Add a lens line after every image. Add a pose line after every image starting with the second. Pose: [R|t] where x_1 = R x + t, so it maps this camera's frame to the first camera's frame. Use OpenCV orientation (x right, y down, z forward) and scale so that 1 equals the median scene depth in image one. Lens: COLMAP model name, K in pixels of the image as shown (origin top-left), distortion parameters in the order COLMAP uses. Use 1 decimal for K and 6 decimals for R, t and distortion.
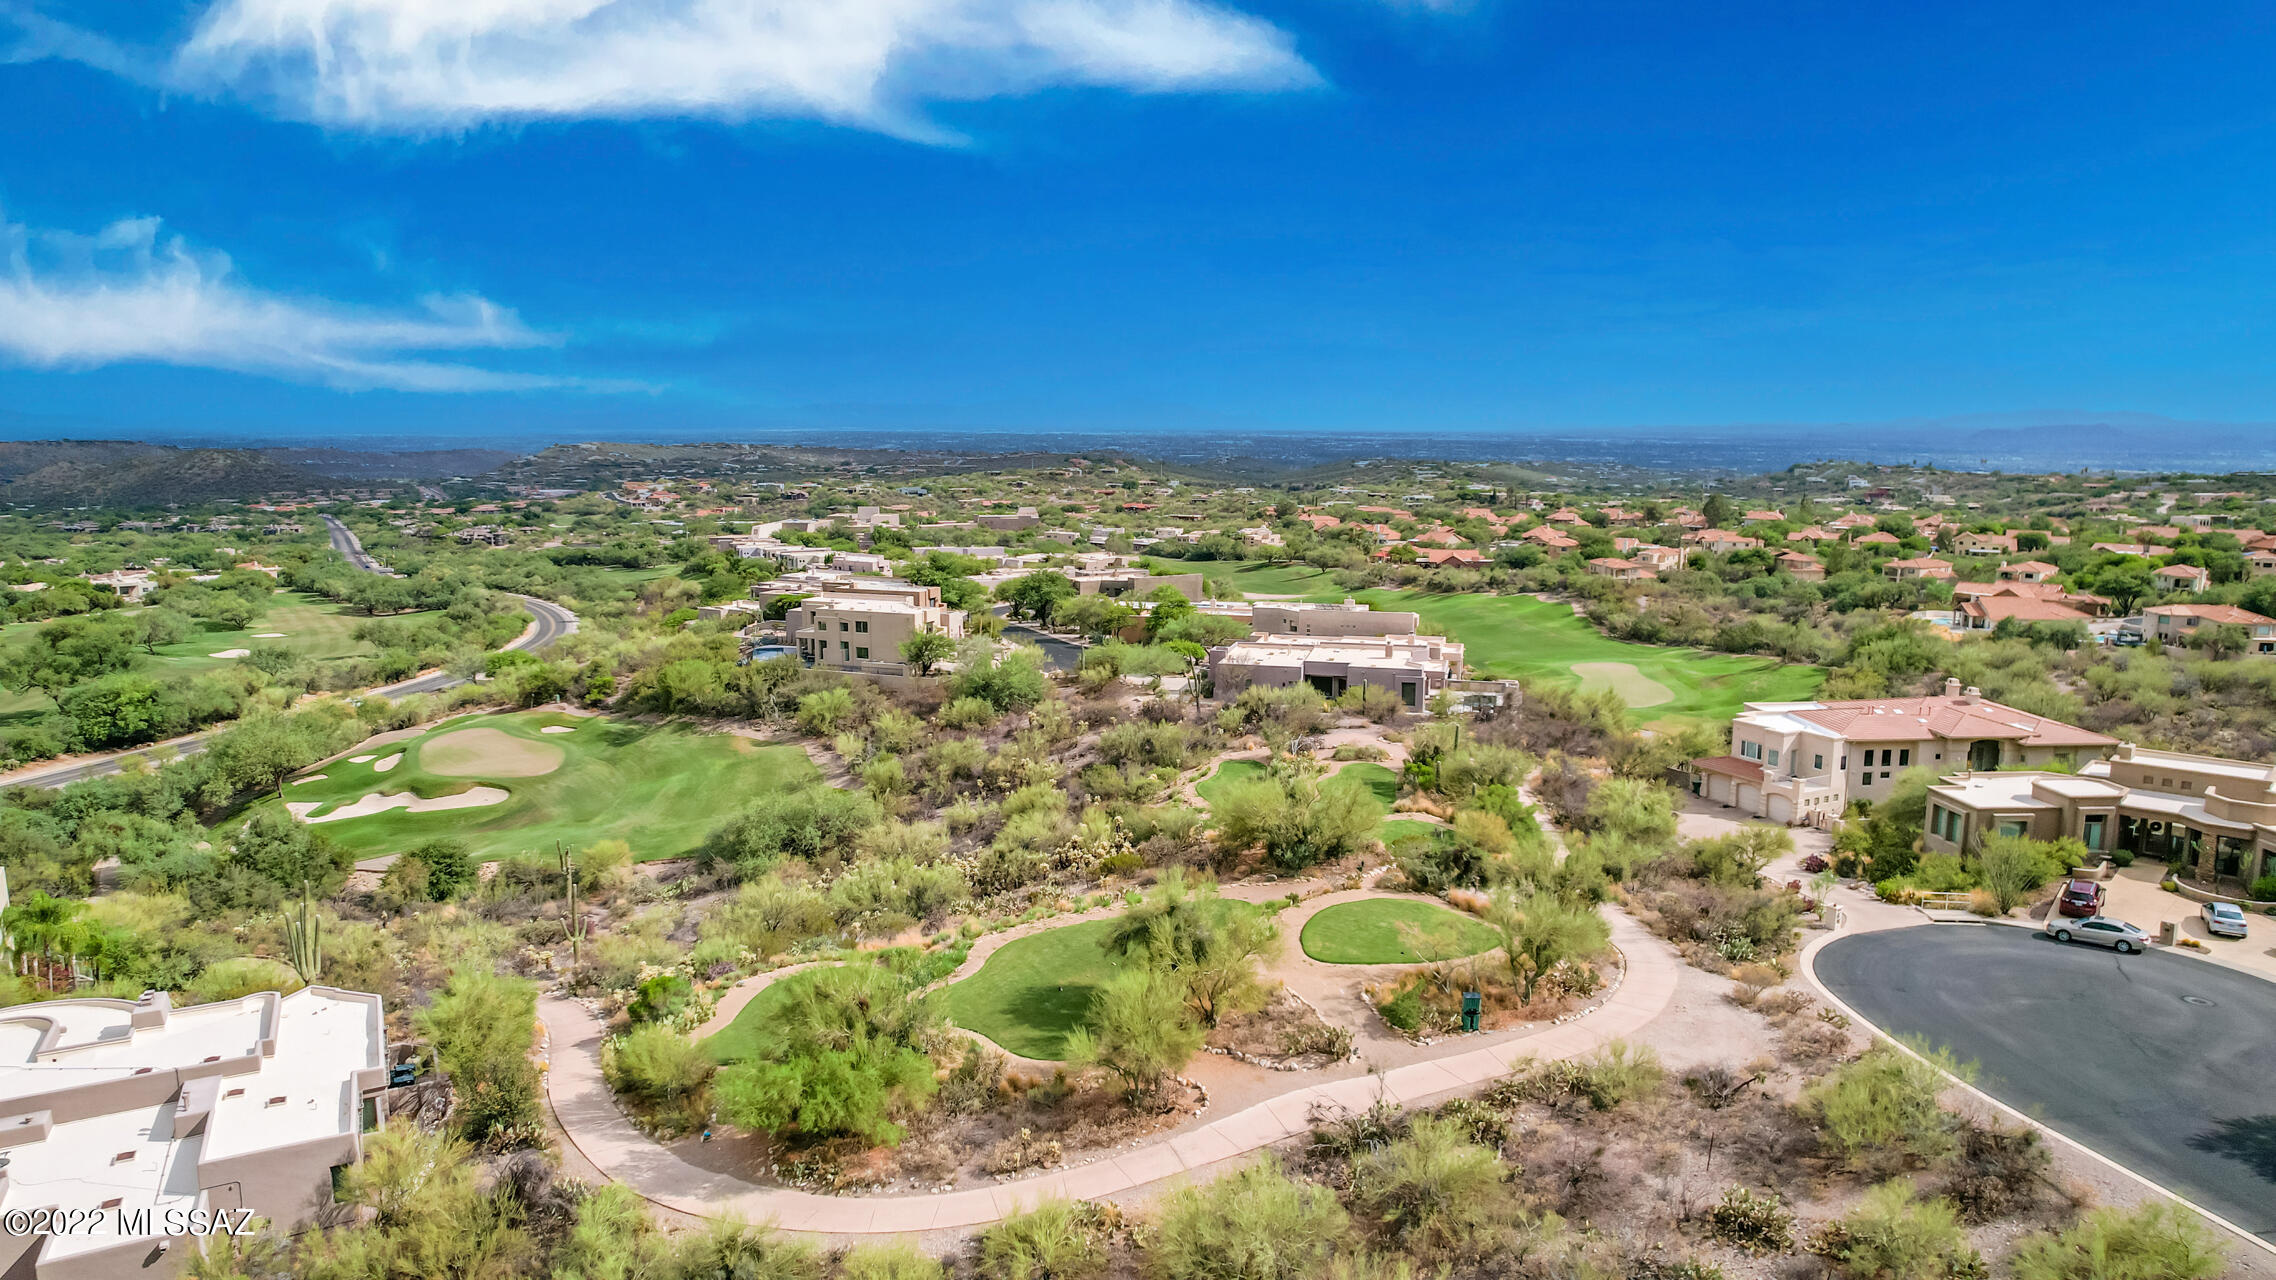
lens RADIAL K [[1458.4, 0, 1147.9], [0, 1458.4, 643.3], [0, 0, 1]] dist [-0.079241, 0.070742]
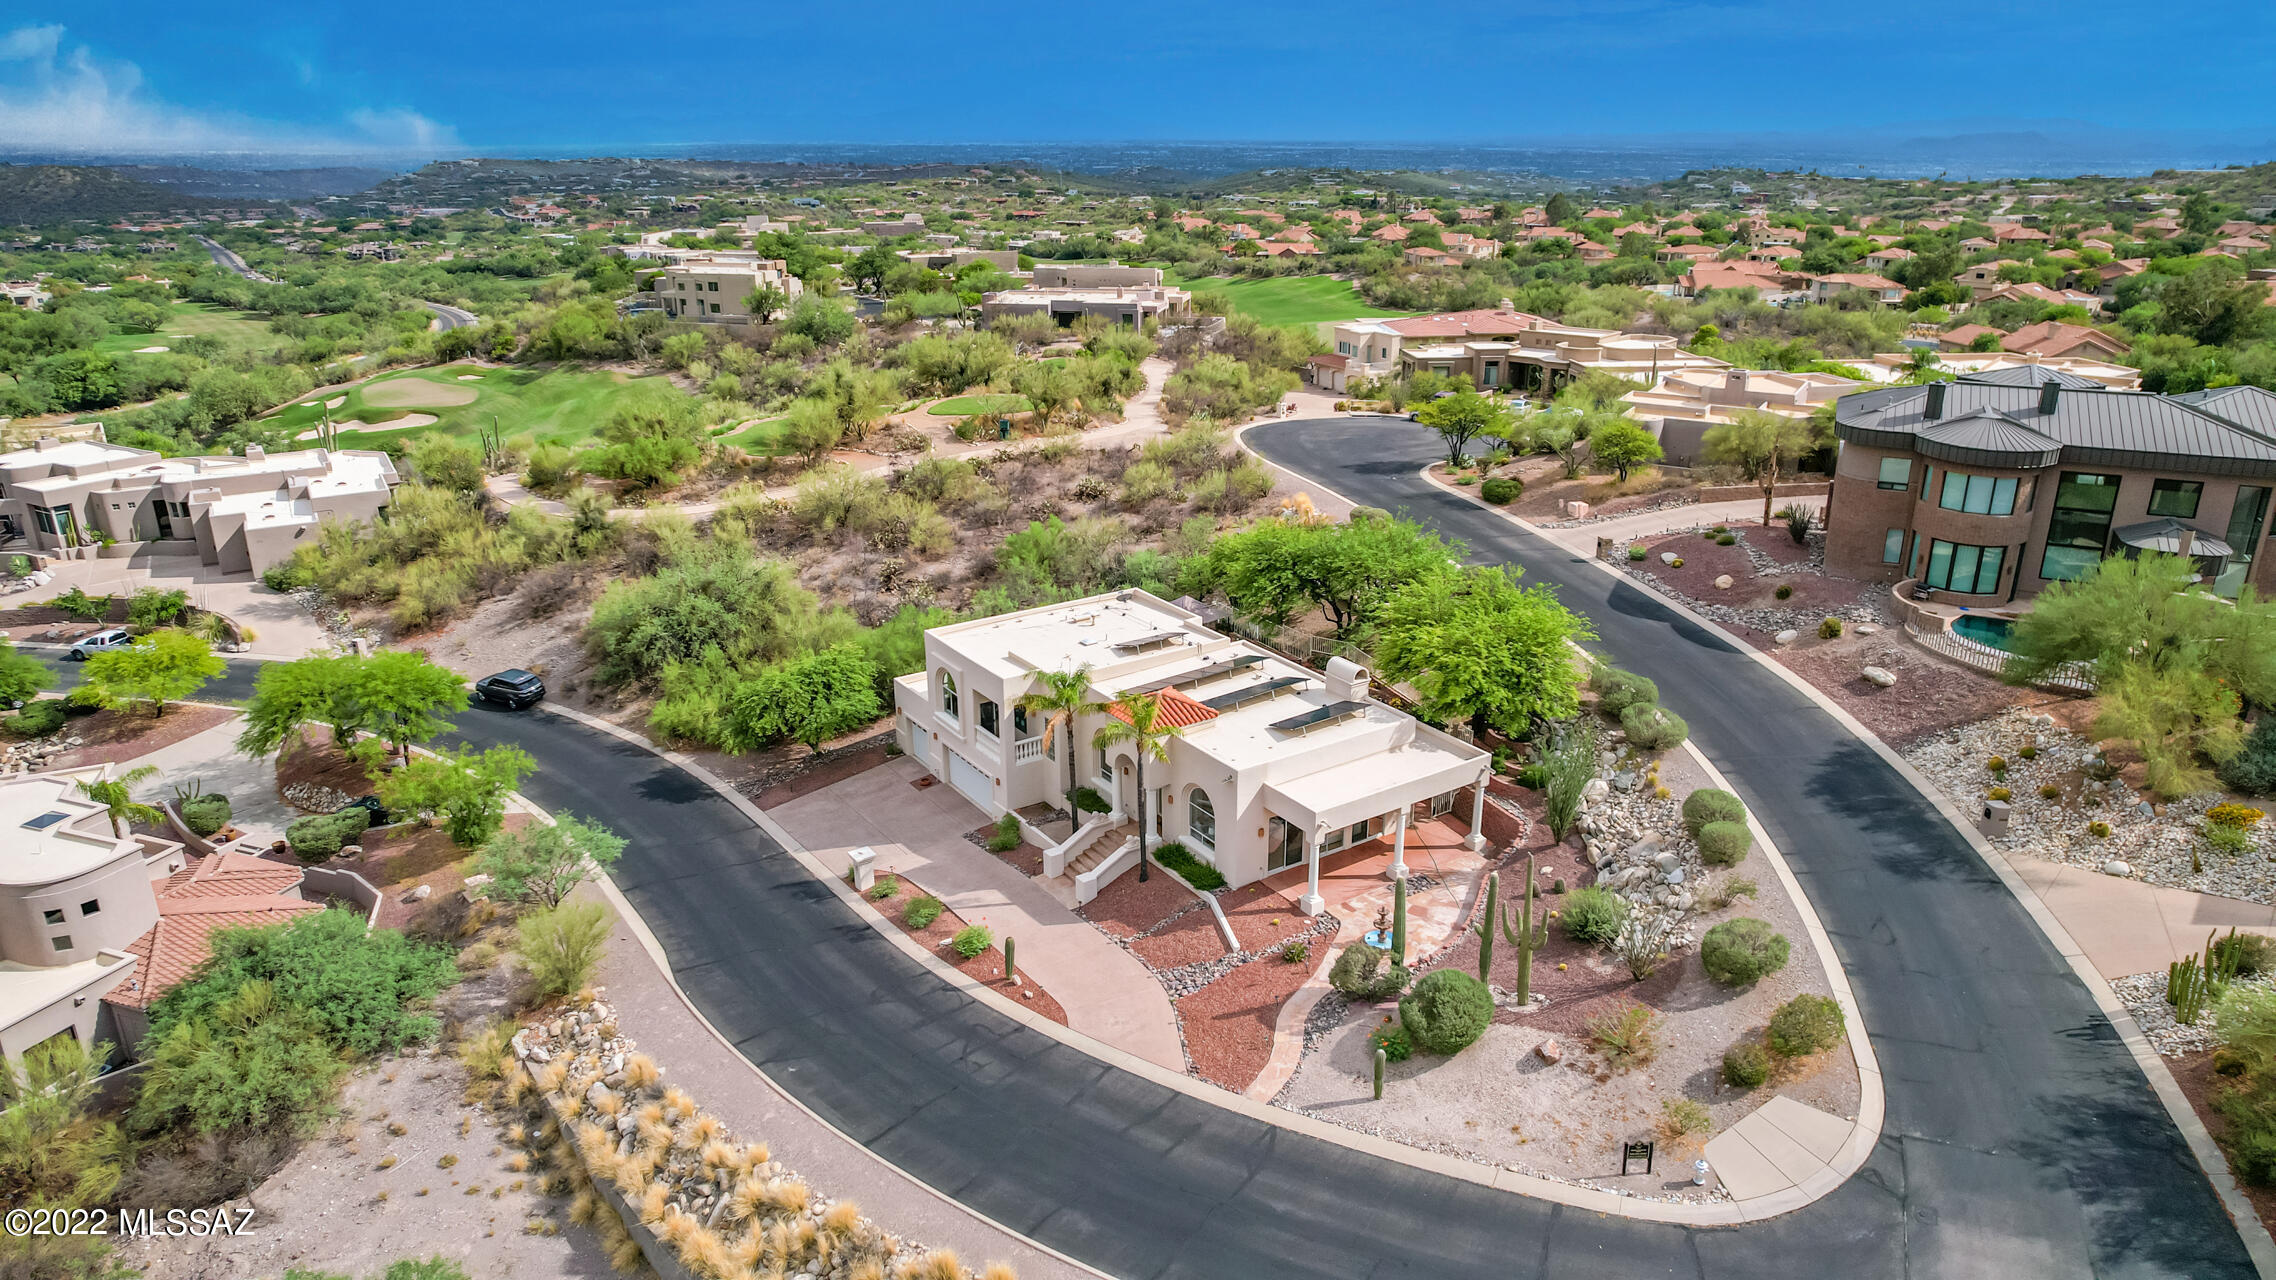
lens RADIAL K [[1458.4, 0, 1153.3], [0, 1458.4, 653.7], [0, 0, 1]] dist [-0.079241, 0.070742]
pose [[0.998304, -0.023461, 0.053281, 0.049485], [0.012647, 0.980747, 0.194871, 0.028571], [-0.056827, -0.193867, 0.979381, -0.136031]]
